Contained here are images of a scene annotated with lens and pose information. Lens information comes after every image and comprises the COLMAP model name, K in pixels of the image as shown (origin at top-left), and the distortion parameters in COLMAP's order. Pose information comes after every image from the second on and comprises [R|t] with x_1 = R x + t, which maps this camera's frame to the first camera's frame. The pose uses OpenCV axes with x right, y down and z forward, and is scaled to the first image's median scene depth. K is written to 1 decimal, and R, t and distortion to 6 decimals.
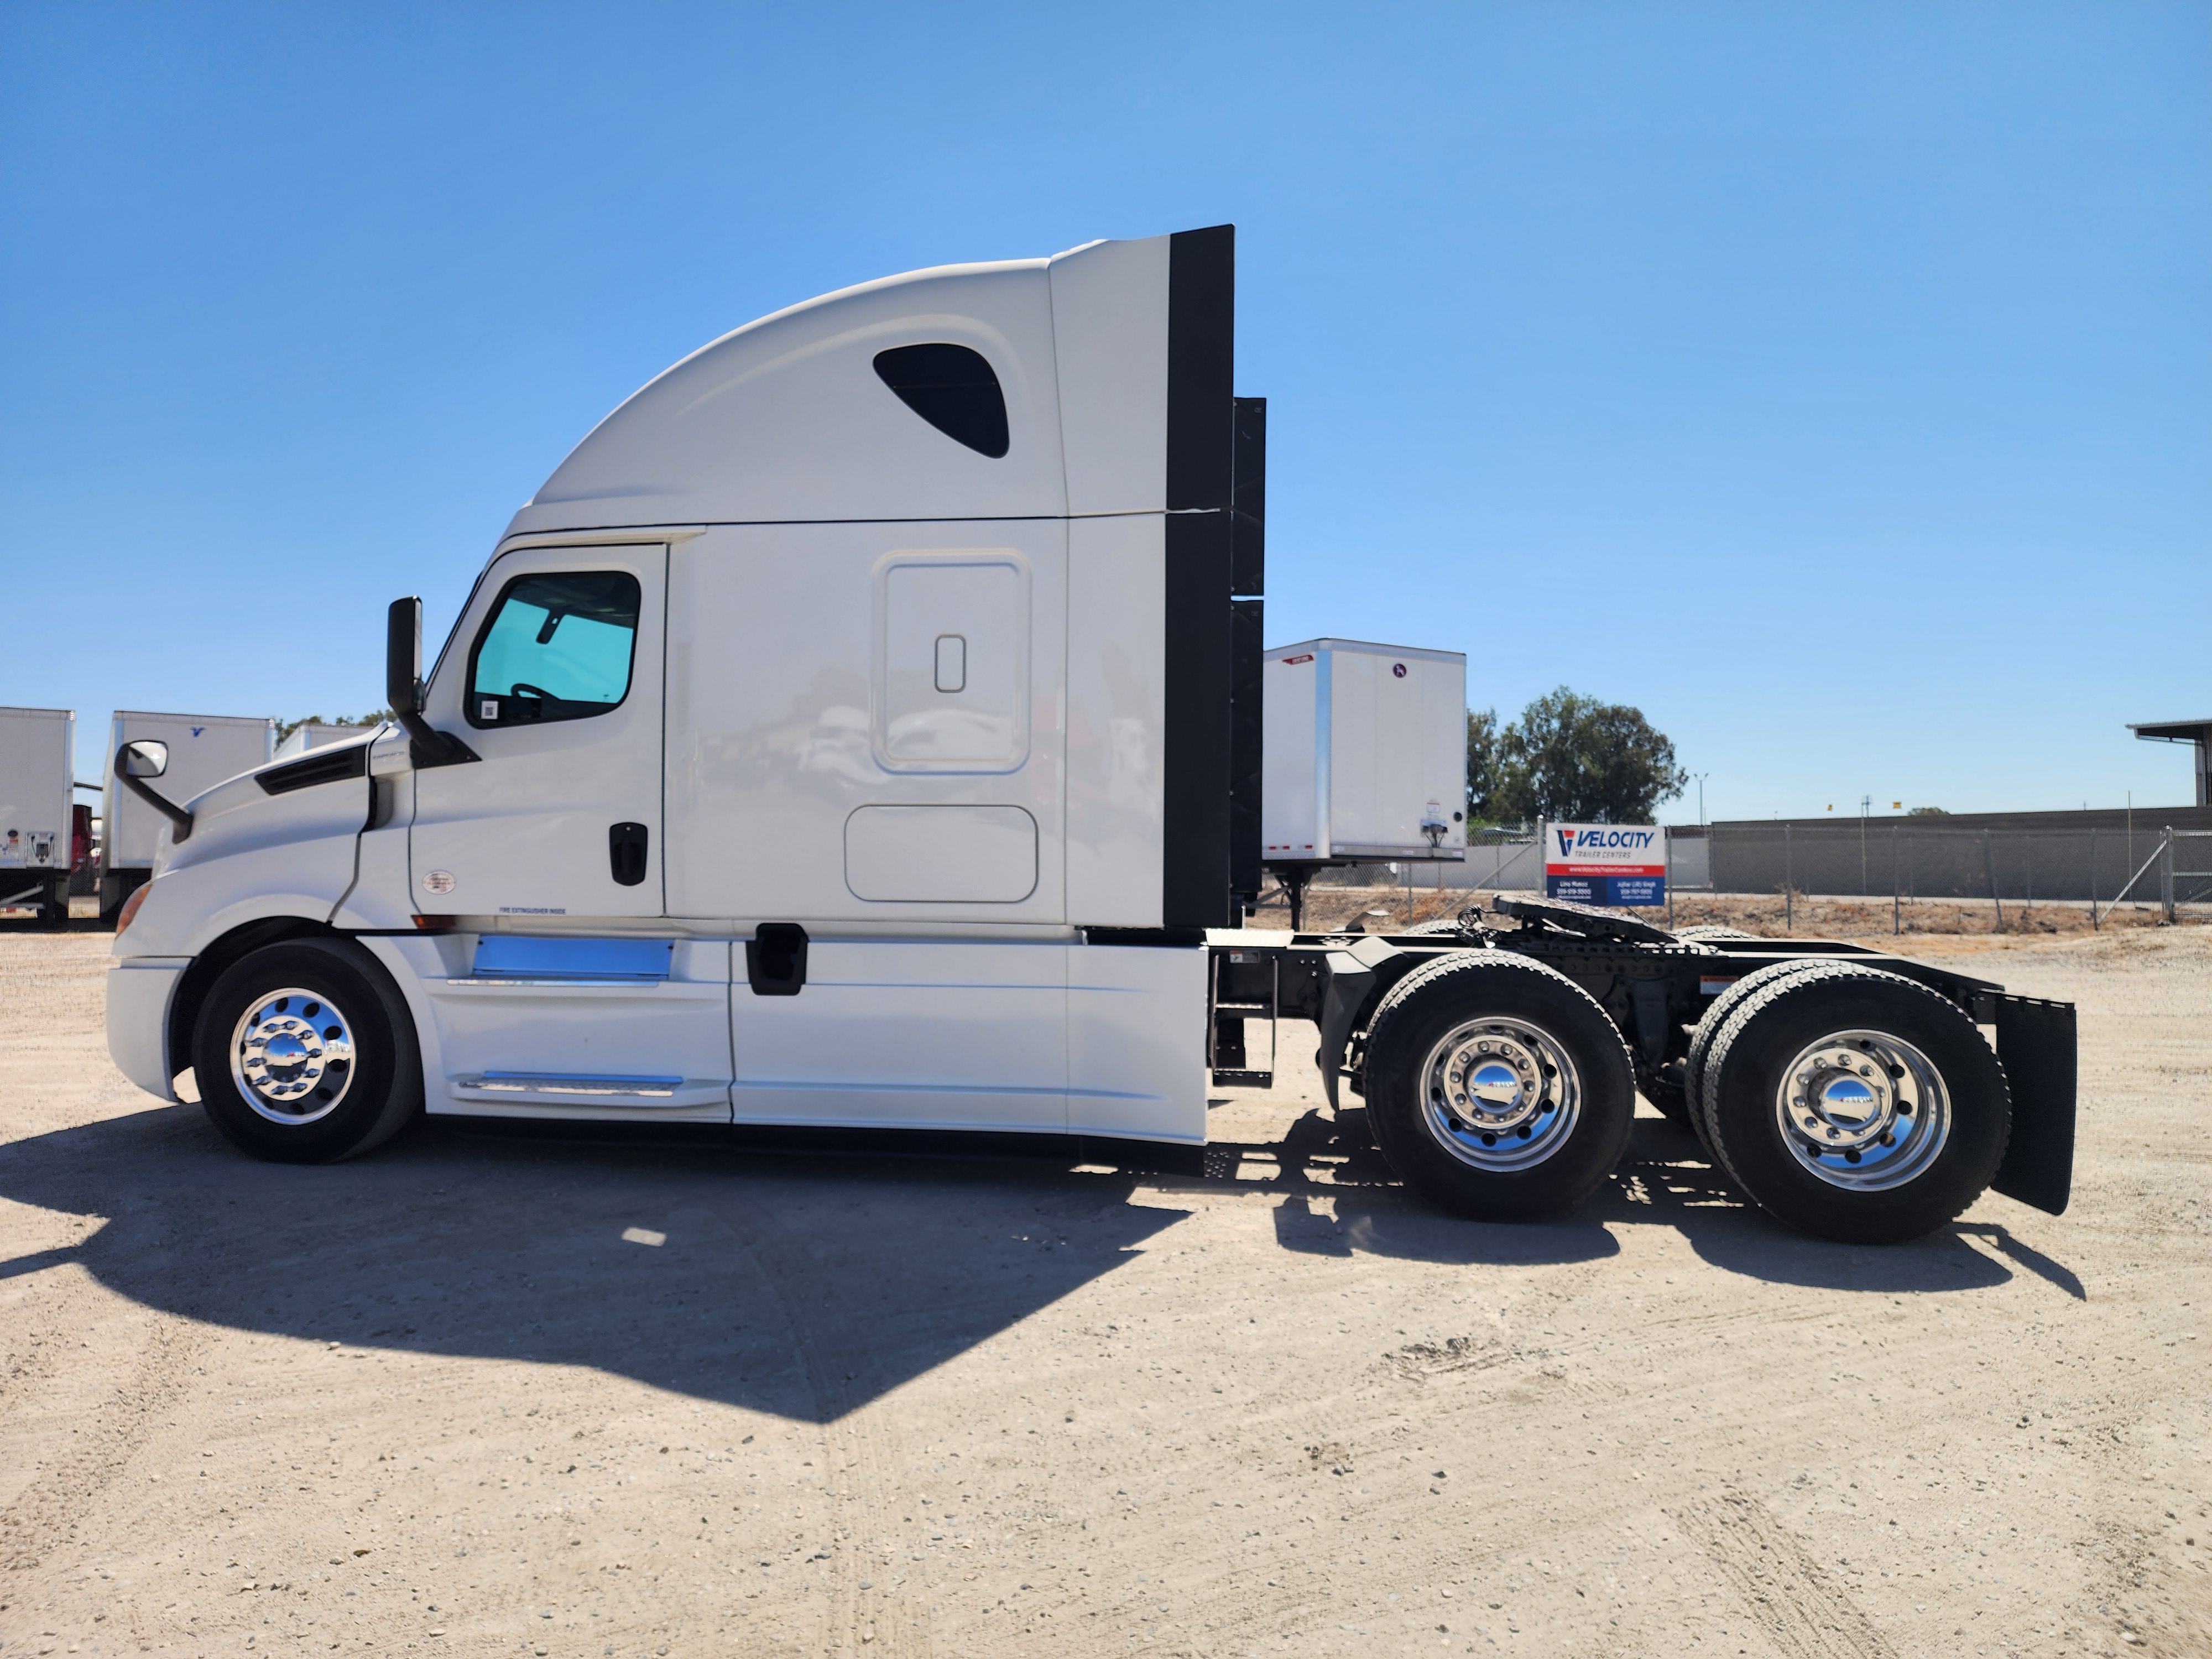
lens RADIAL K [[1487.9, 0, 1109.7], [0, 1487.9, 829.3], [0, 0, 1]] dist [0.025224, -0.000309]
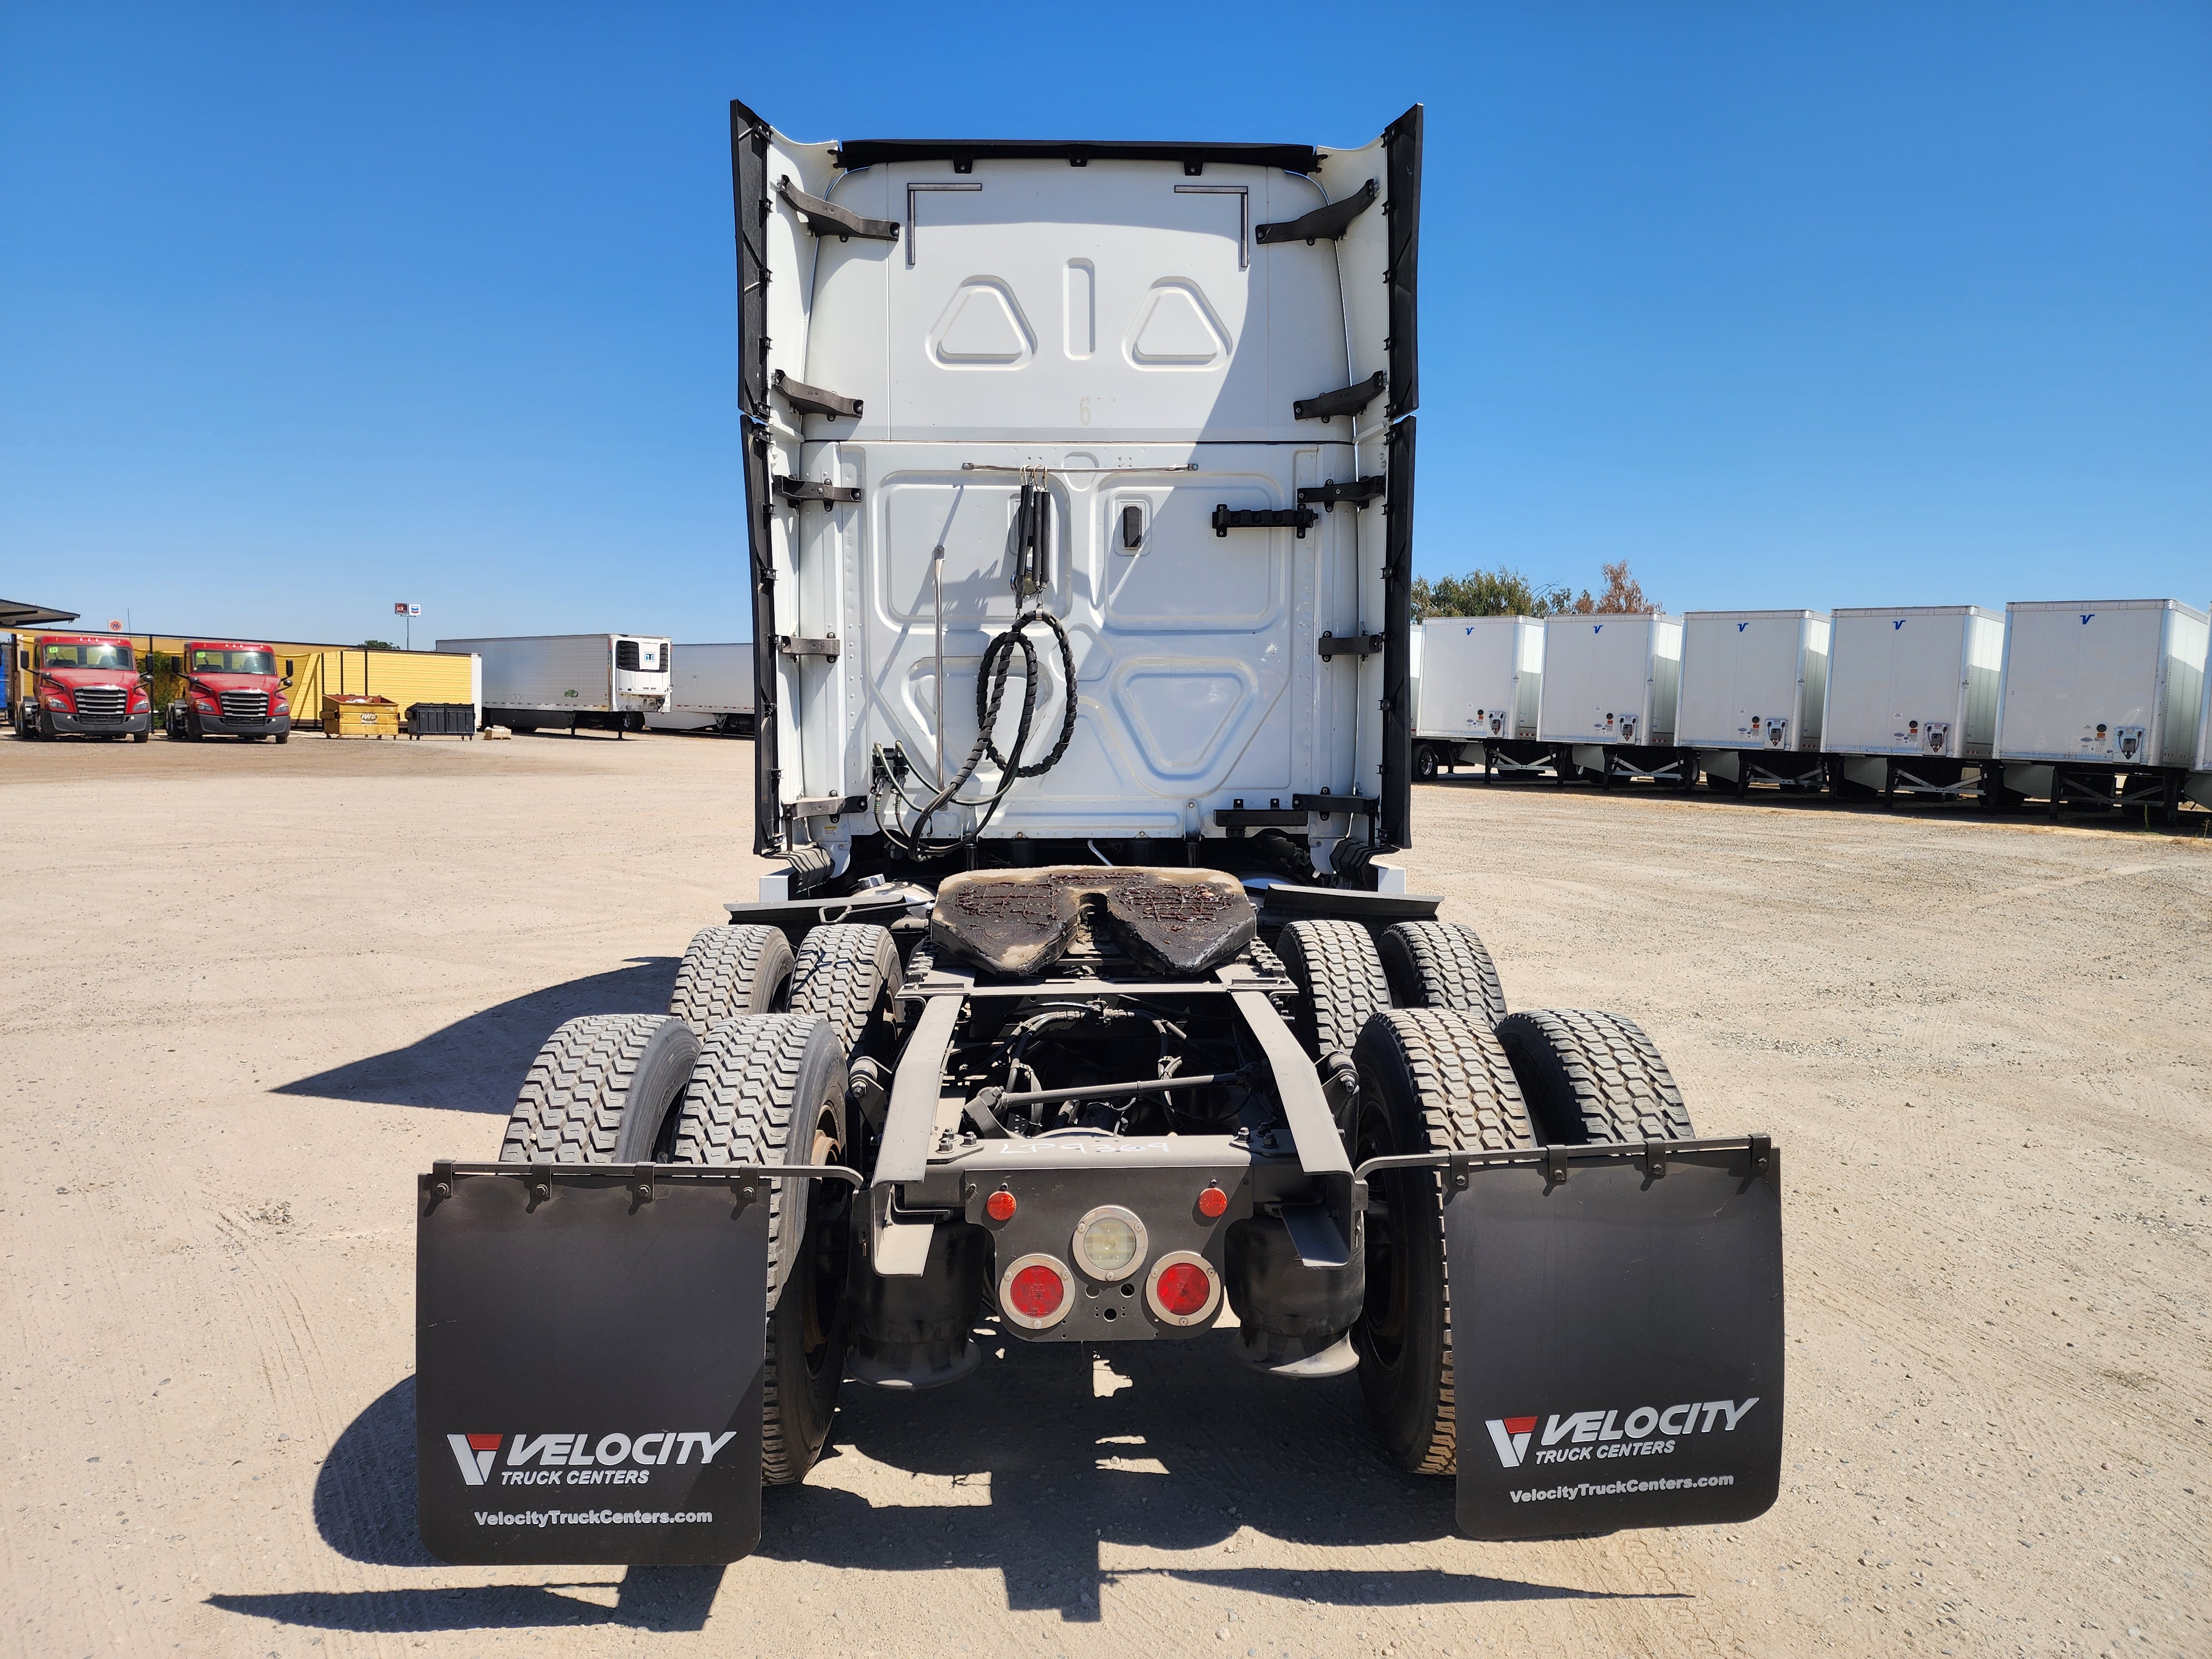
lens RADIAL K [[1487.9, 0, 1109.7], [0, 1487.9, 829.3], [0, 0, 1]] dist [0.025224, -0.000309]
pose [[0.179211, 0.079323, -0.980608, 1.007192], [-0.002894, 0.996782, 0.080102, -0.028850], [0.983806, -0.011517, 0.178864, 0.994230]]
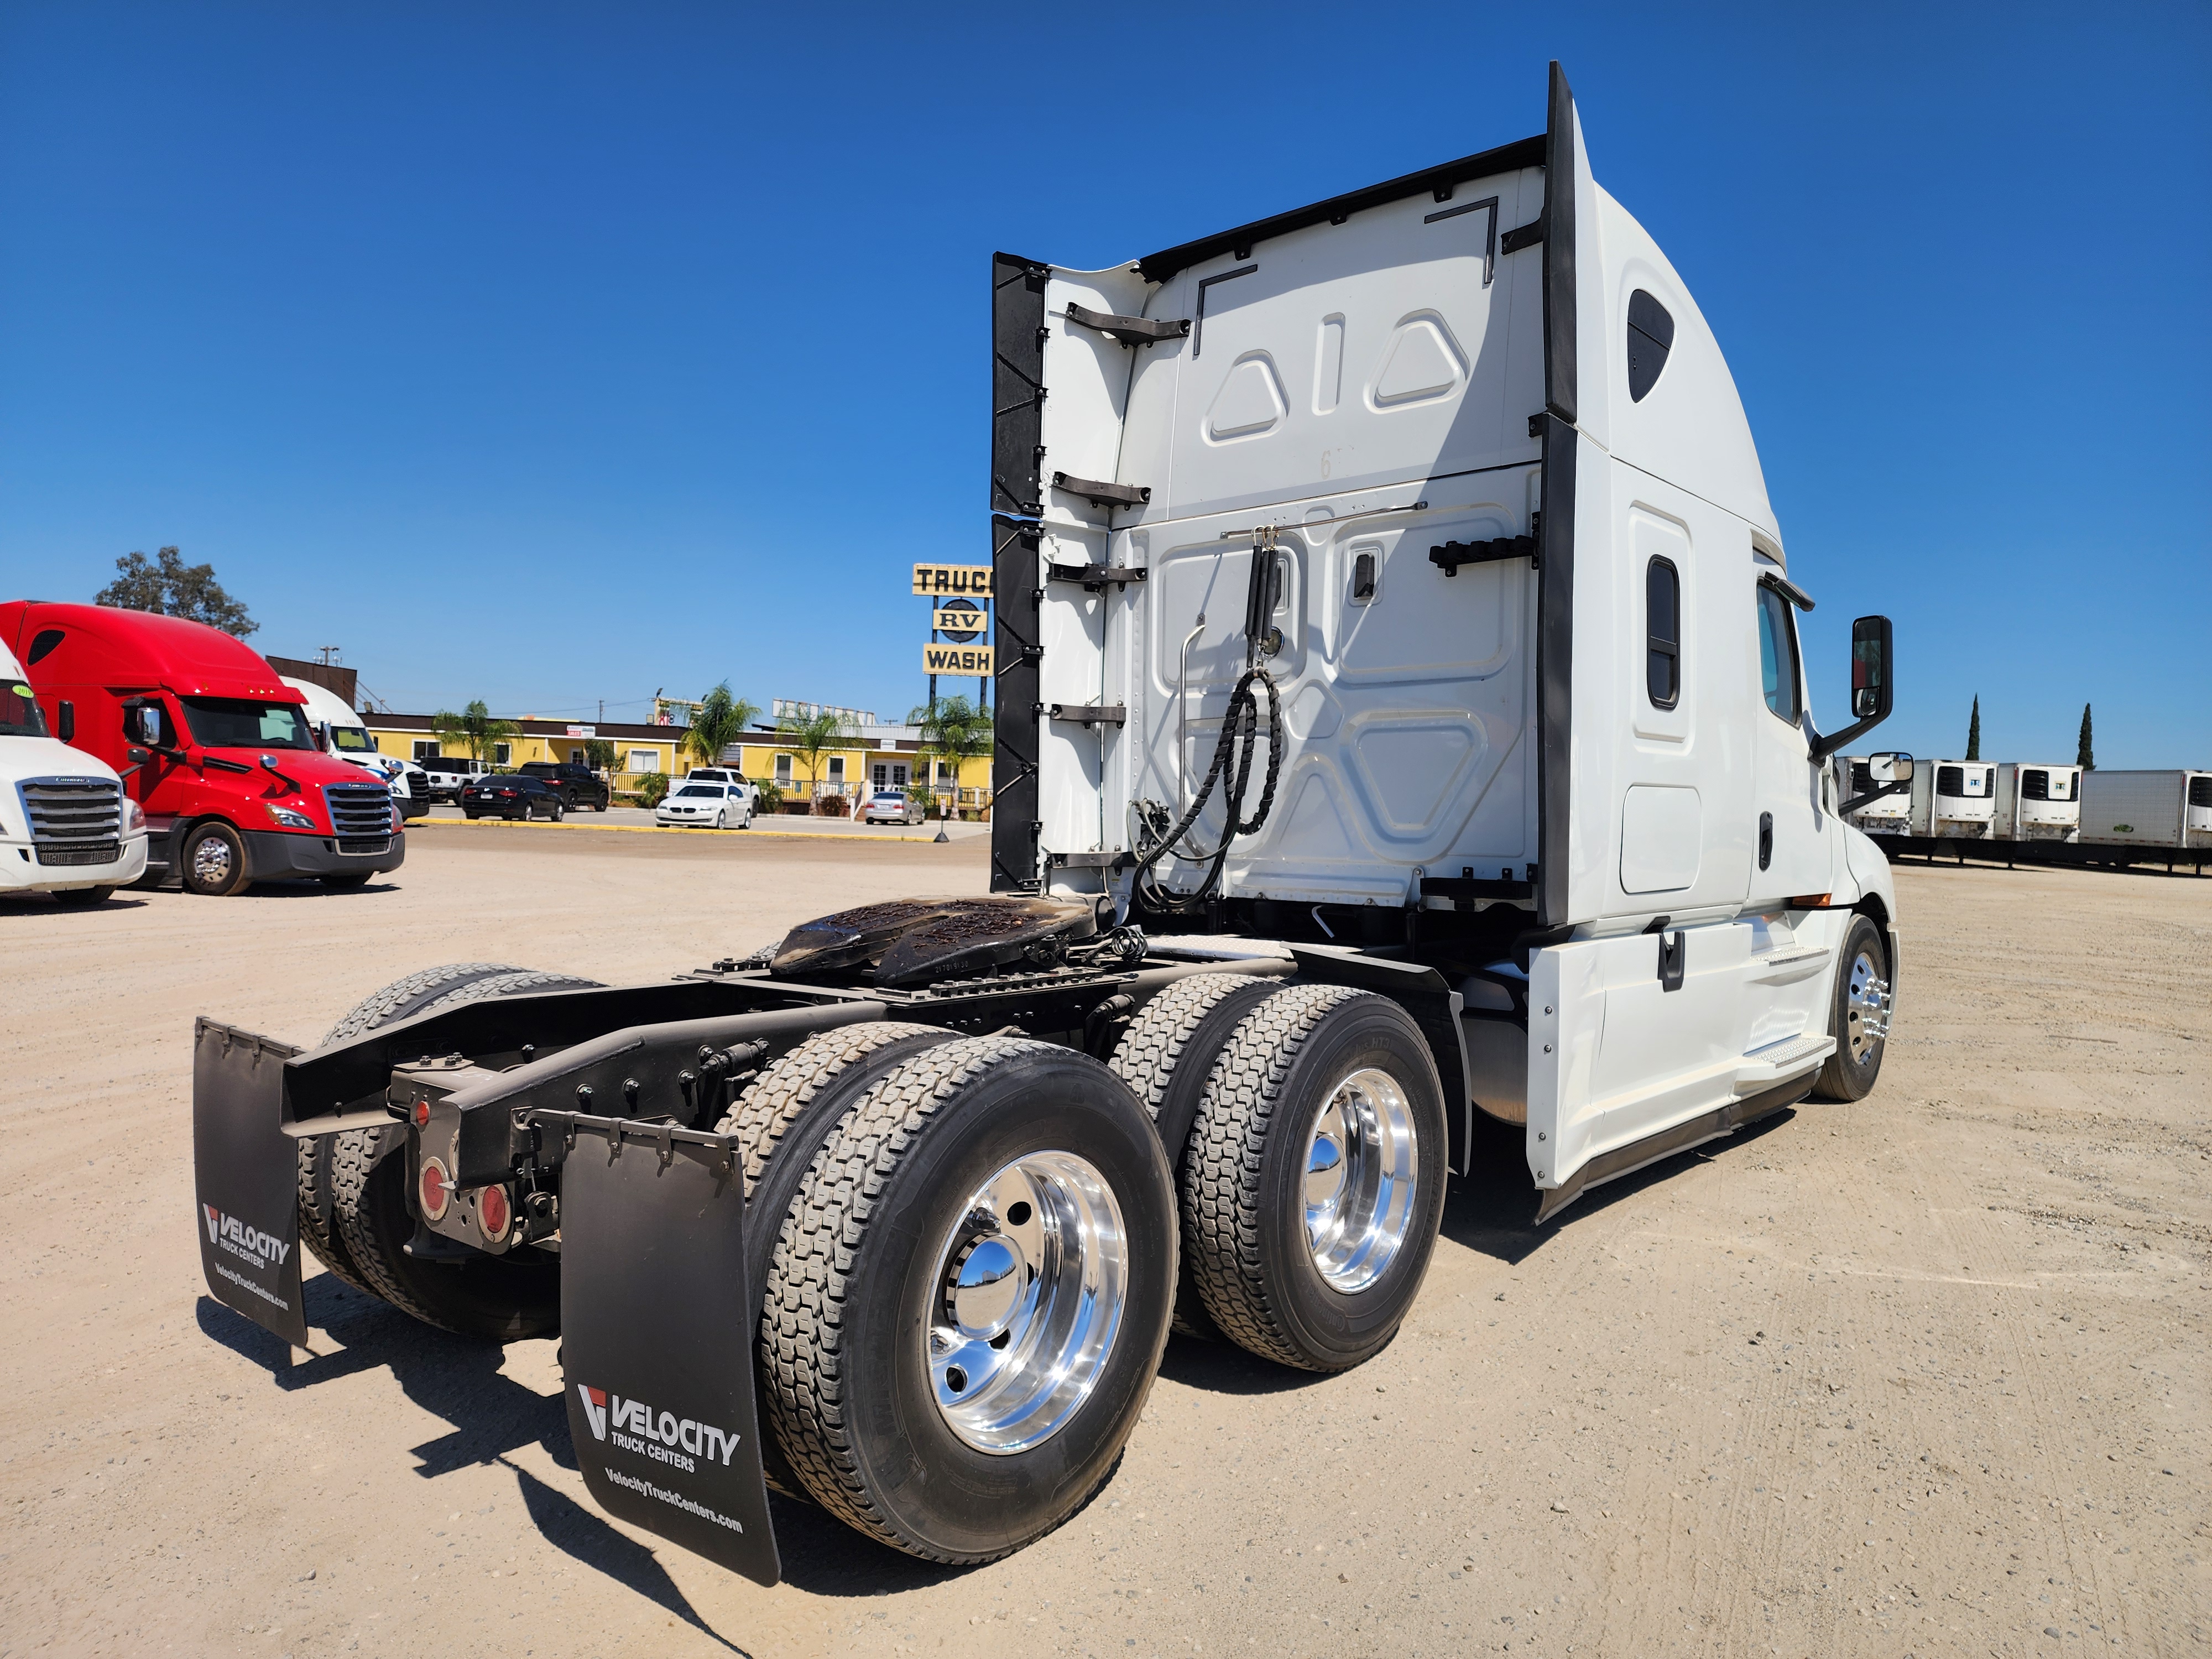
lens RADIAL K [[1491.6, 0, 1106.0], [0, 1491.6, 829.5], [0, 0, 1]] dist [0.007003, -0.001335]
pose [[-0.534860, -0.007743, -0.844905, 0.901573], [-0.015252, 0.999884, 0.000492, 0.012232], [0.844803, 0.013150, -0.534916, 1.561701]]
